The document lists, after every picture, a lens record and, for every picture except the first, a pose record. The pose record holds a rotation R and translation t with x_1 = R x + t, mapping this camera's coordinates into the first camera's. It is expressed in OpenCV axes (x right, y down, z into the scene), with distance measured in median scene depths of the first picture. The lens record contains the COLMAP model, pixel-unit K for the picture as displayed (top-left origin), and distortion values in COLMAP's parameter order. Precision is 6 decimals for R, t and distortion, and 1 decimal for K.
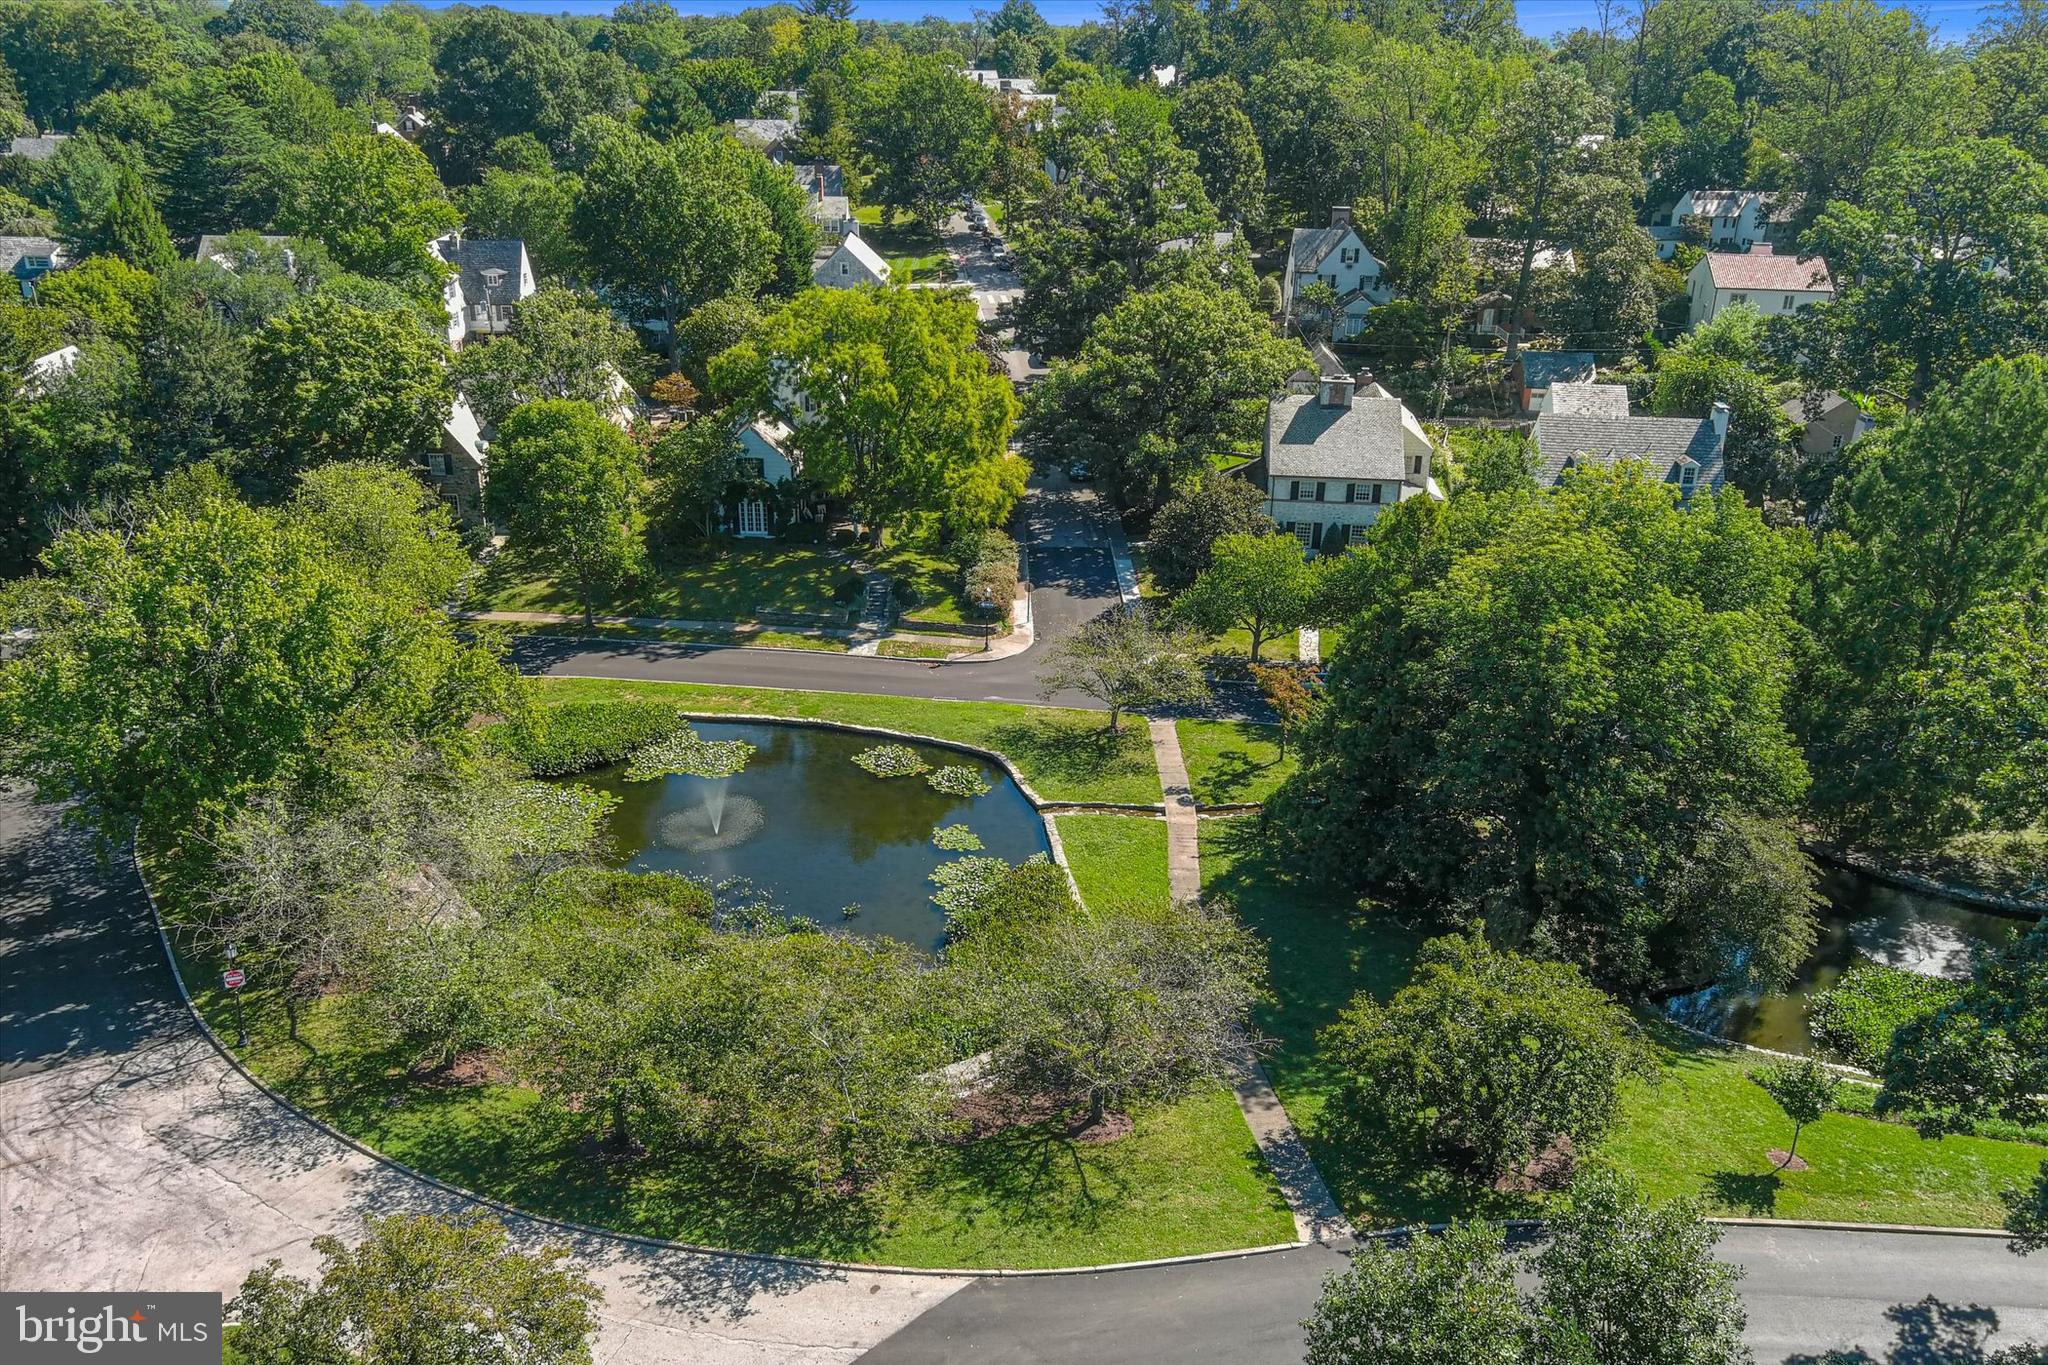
lens RADIAL K [[1565.9, 0, 1027.1], [0, 1565.9, 777.4], [0, 0, 1]] dist [0.007671, -0.005699]
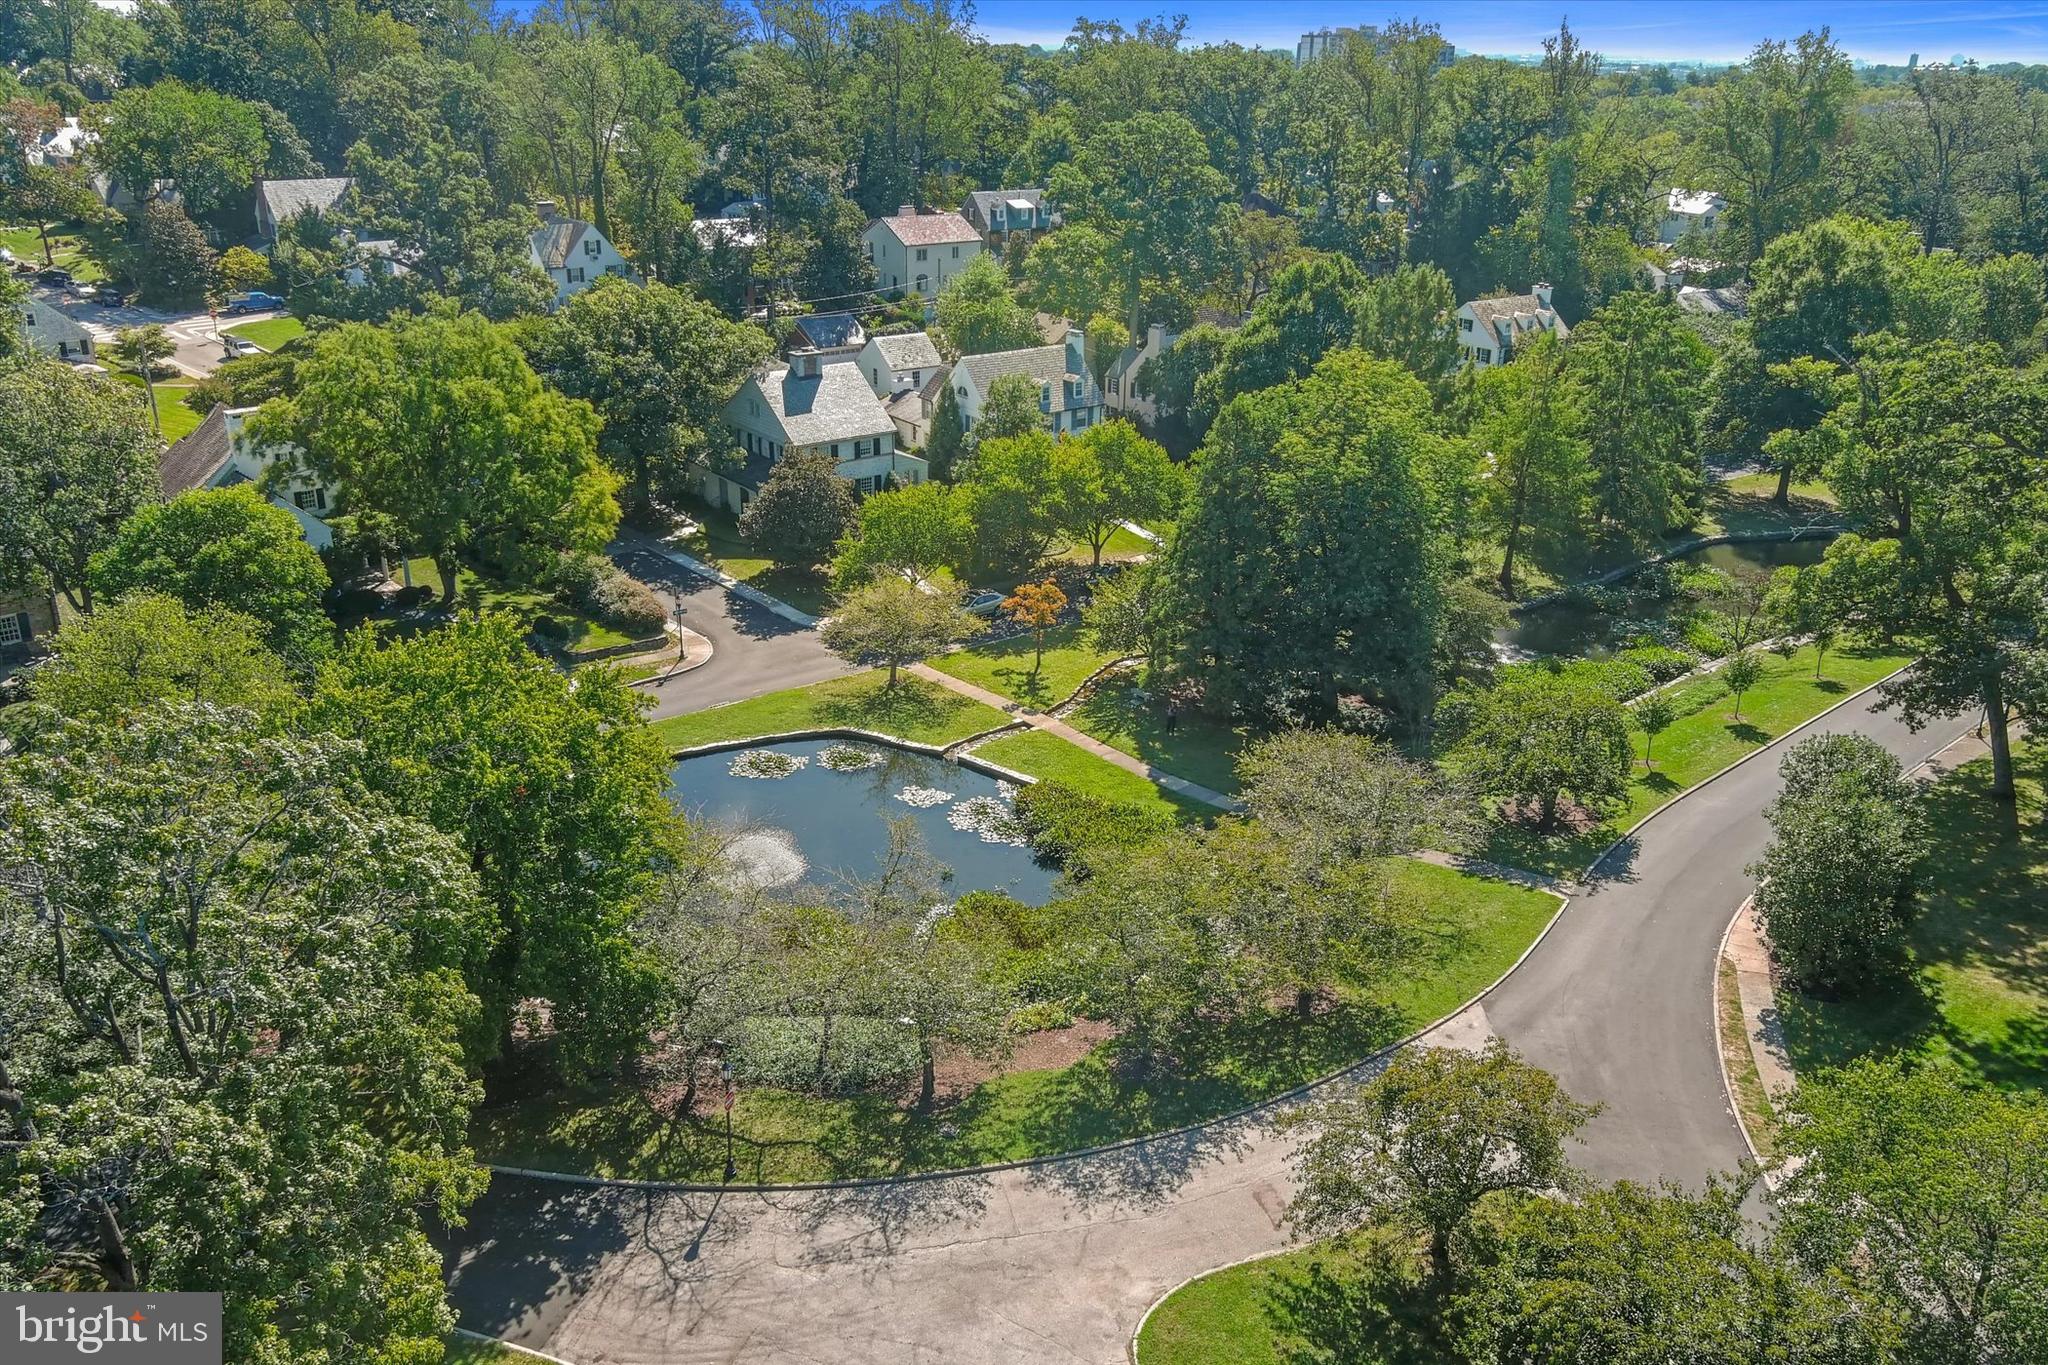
lens RADIAL K [[1565.9, 0, 1027.1], [0, 1565.9, 777.4], [0, 0, 1]] dist [0.007671, -0.005699]
pose [[0.721699, -0.301627, 0.623035, -0.594358], [0.298903, 0.947625, 0.112532, -0.065130], [-0.624346, 0.105012, 0.774057, 0.118919]]
